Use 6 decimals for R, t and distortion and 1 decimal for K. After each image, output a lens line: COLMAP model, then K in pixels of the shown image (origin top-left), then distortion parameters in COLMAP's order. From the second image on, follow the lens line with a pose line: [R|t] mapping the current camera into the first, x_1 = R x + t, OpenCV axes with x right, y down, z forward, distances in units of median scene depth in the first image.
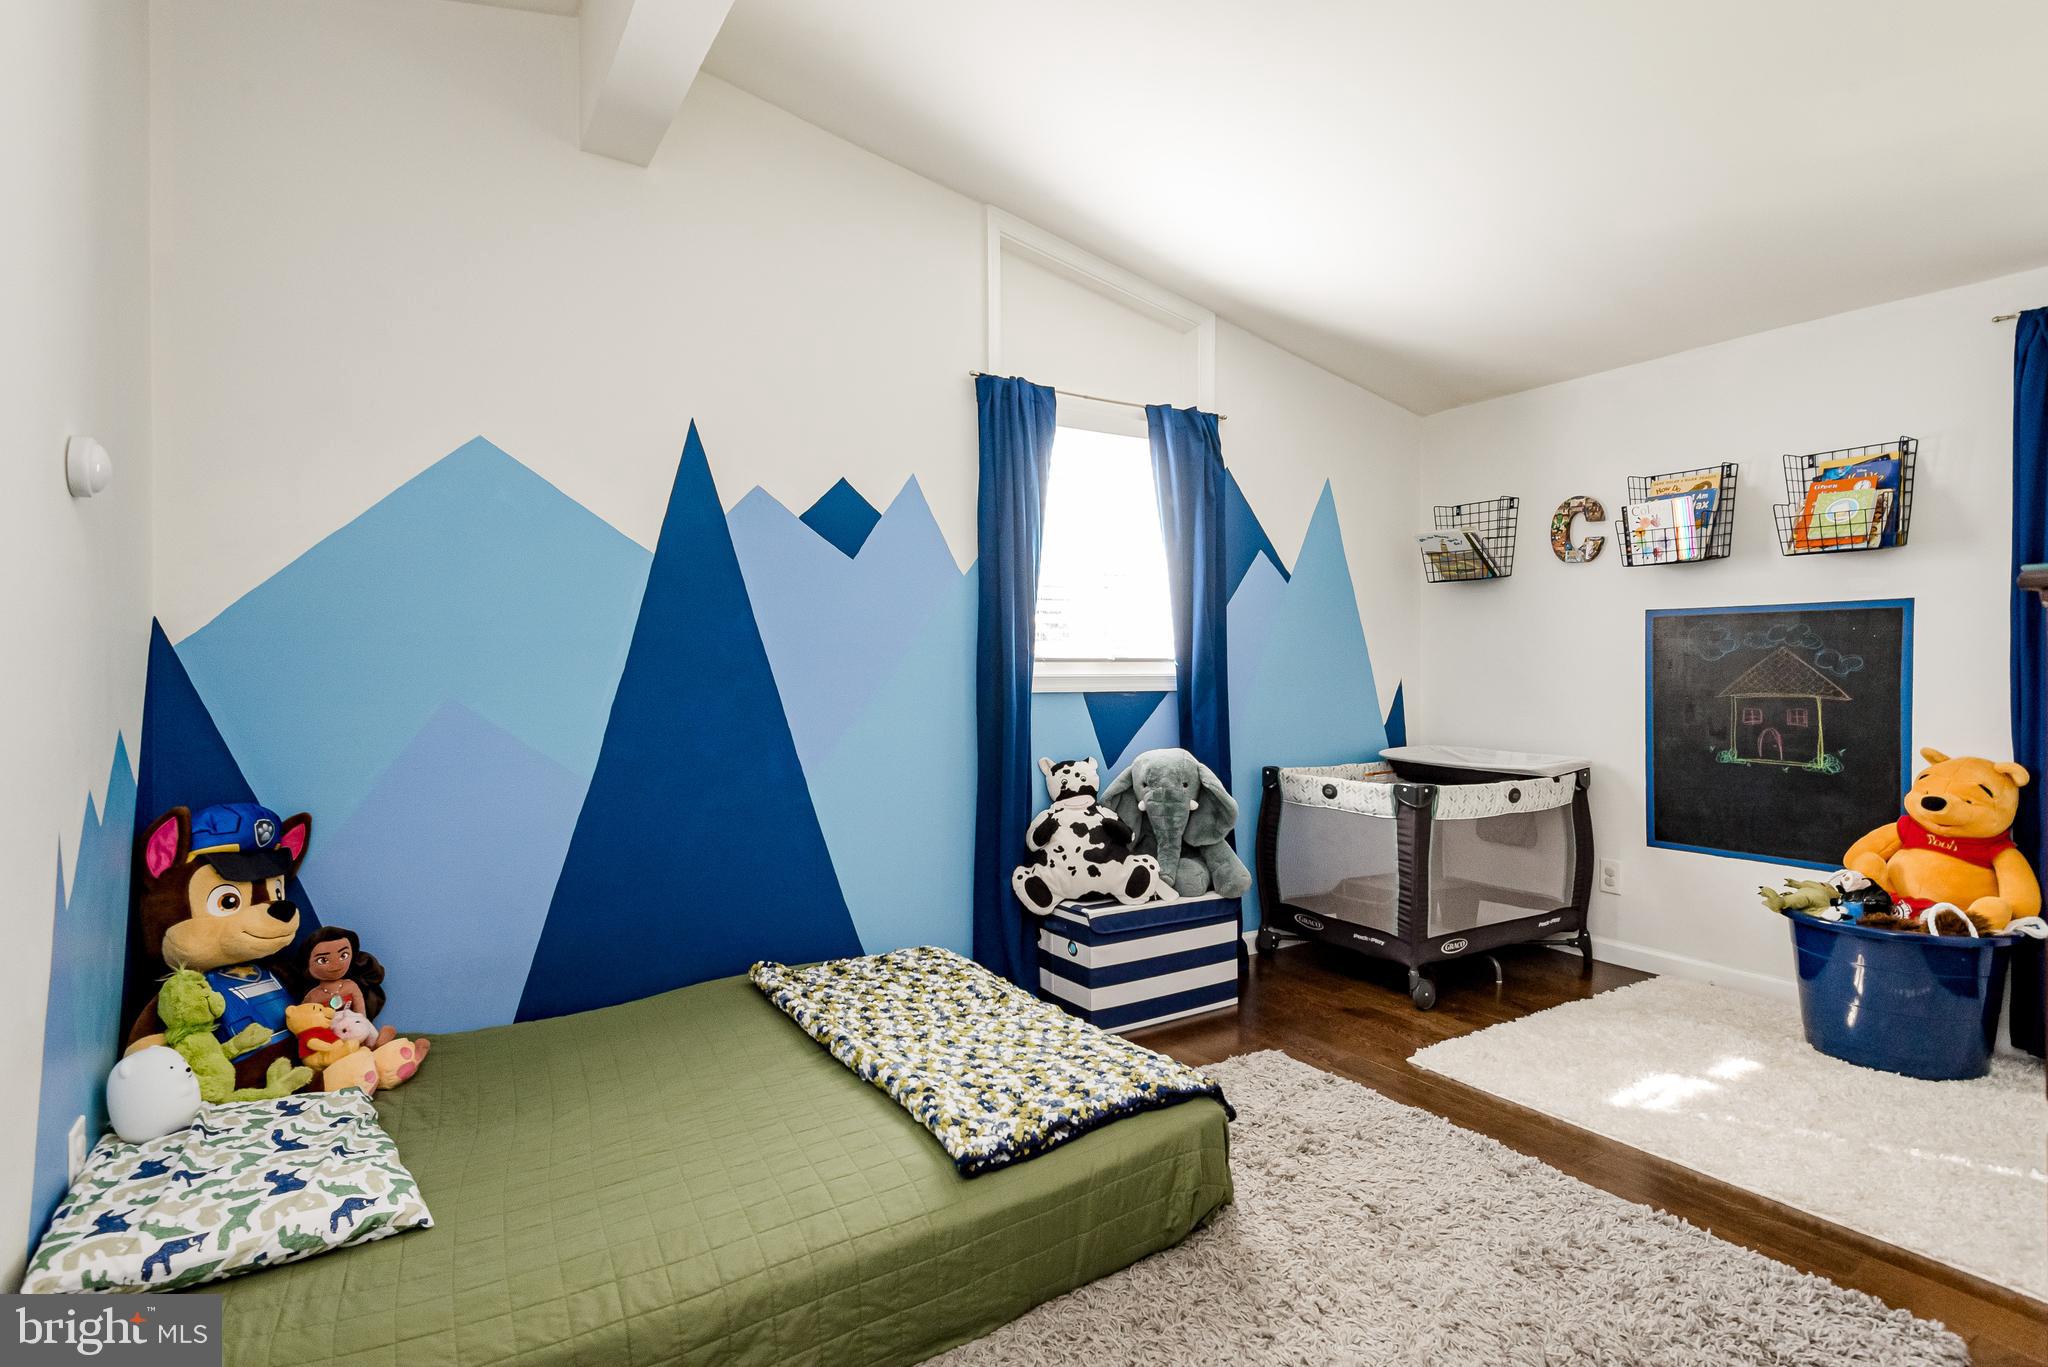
lens RADIAL K [[1038.6, 0, 1028.3], [0, 1038.6, 677.6], [0, 0, 1]] dist [-0.004108, -0.005803]
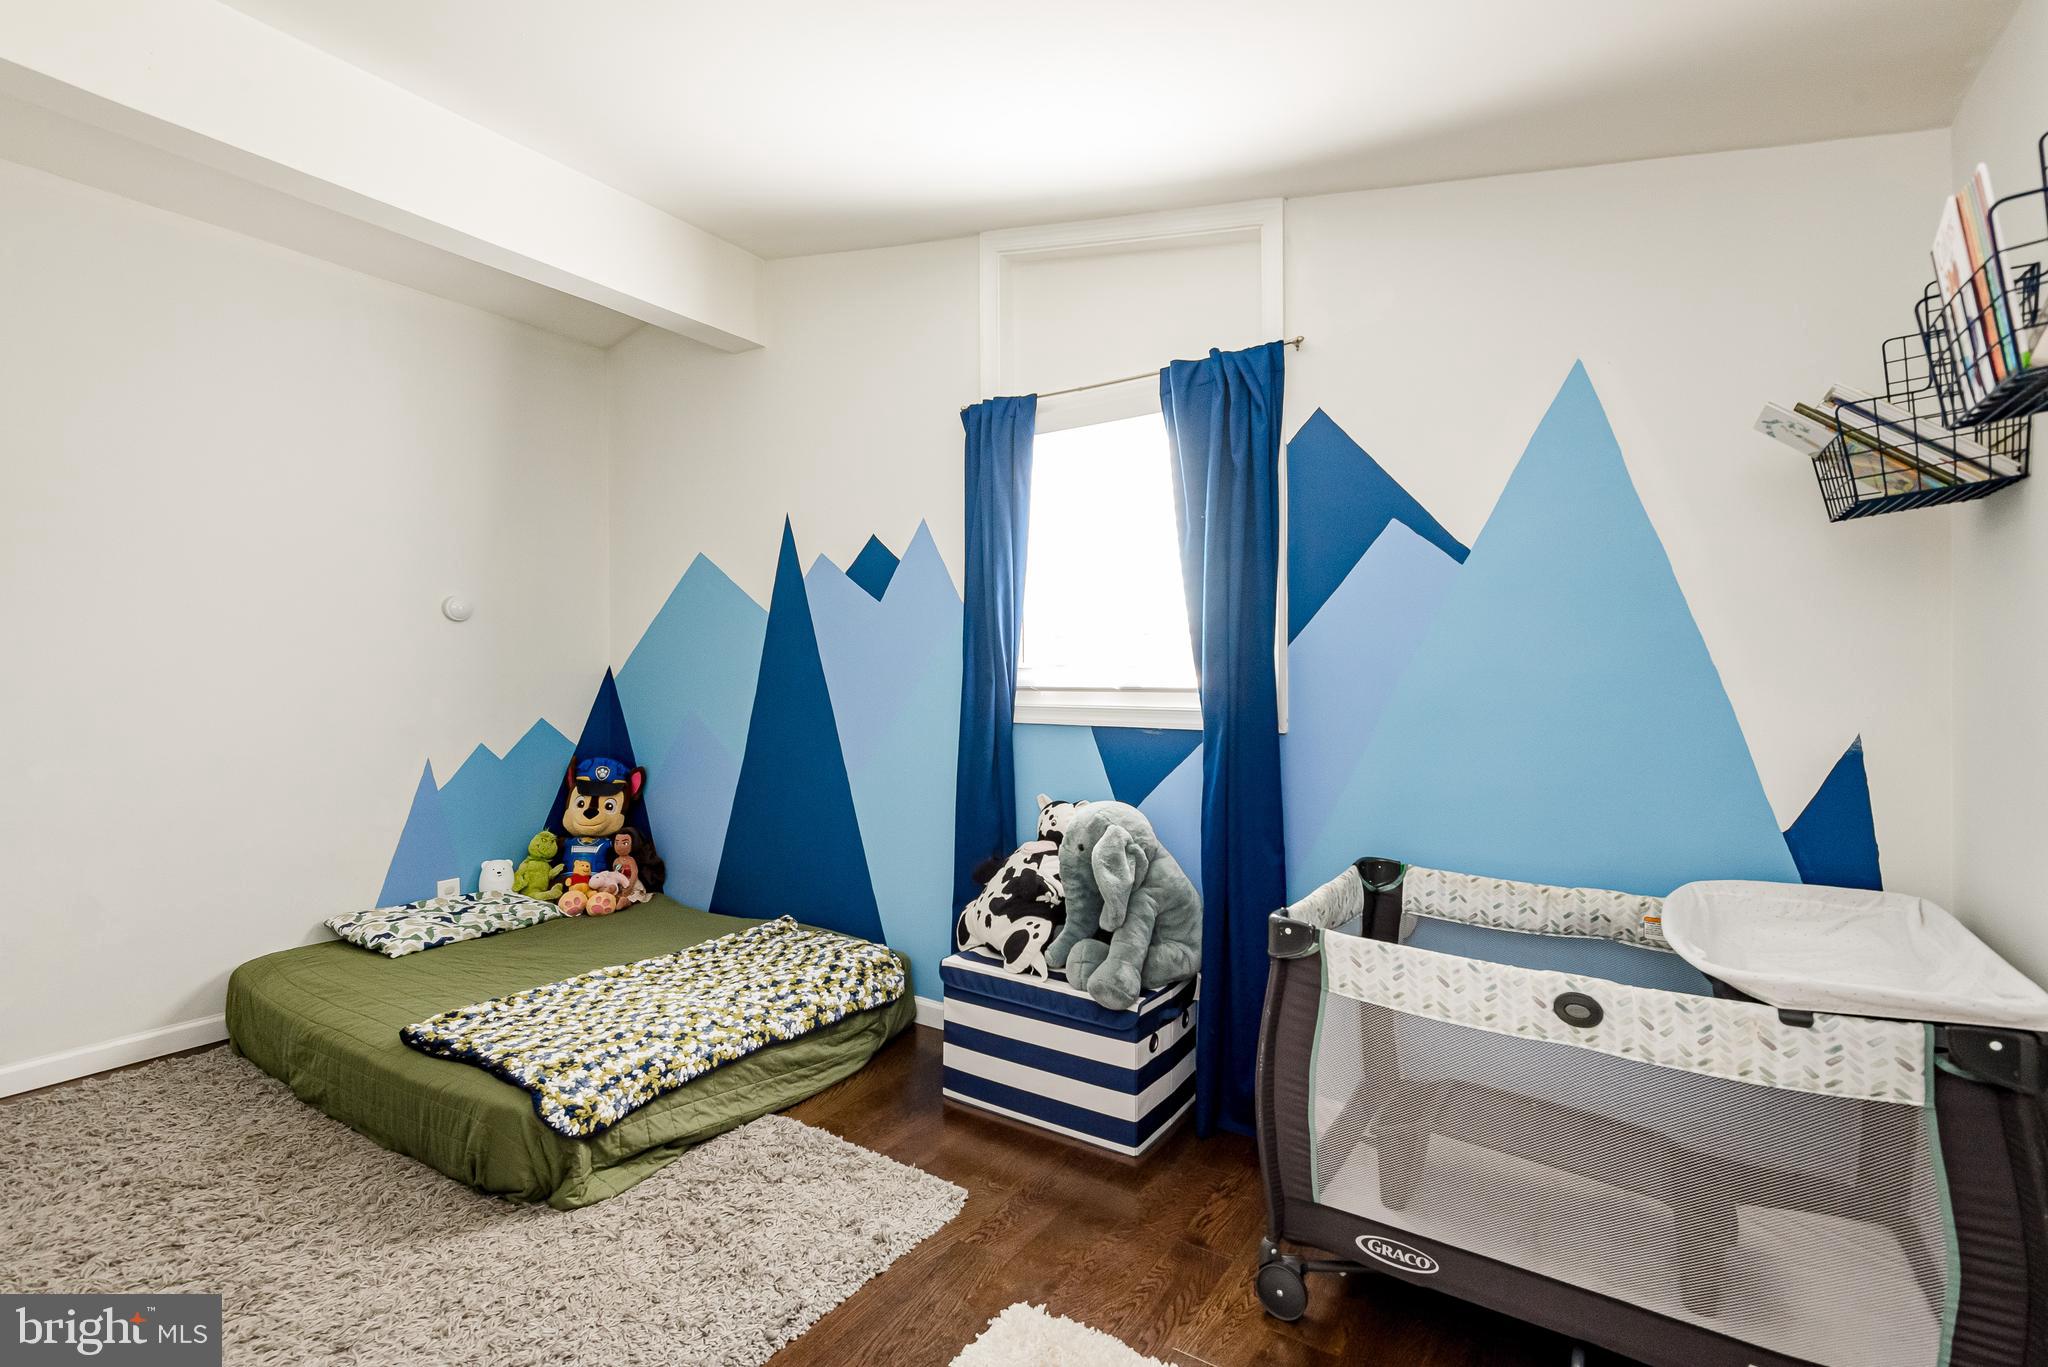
lens RADIAL K [[937.1, 0, 1025.0], [0, 937.1, 682.7], [0, 0, 1]] dist [-0.002639, -0.001122]
pose [[0.392917, 0.010208, -0.919517, 0.819693], [-0.008520, 0.999936, 0.007460, -0.029891], [0.919534, 0.004903, 0.392979, 0.692082]]
